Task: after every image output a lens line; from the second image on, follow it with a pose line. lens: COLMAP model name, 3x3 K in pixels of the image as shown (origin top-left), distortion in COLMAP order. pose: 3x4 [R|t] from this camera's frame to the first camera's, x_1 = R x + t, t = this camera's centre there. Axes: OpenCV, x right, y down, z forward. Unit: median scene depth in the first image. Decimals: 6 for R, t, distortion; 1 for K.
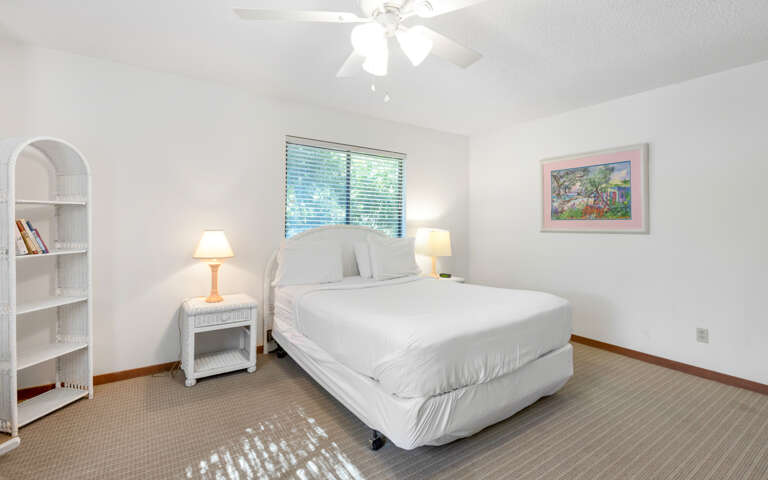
lens RADIAL K [[345.9, 0, 375.8], [0, 345.9, 220.1], [0, 0, 1]] dist [-0.021427, -0.000032]
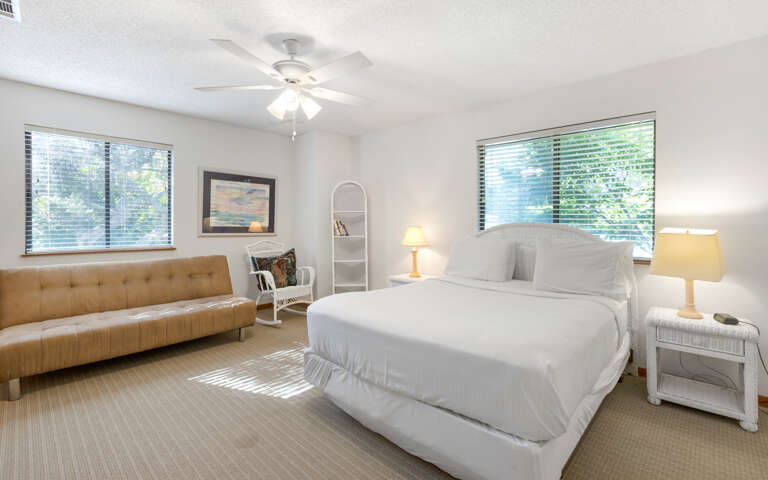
lens RADIAL K [[345.9, 0, 375.8], [0, 345.9, 220.1], [0, 0, 1]] dist [-0.021427, -0.000032]
pose [[0.218804, -0.007126, -0.975743, 0.856049], [0.010517, 0.999932, -0.004944, 0.010192], [0.975712, -0.009180, 0.218864, 0.538498]]
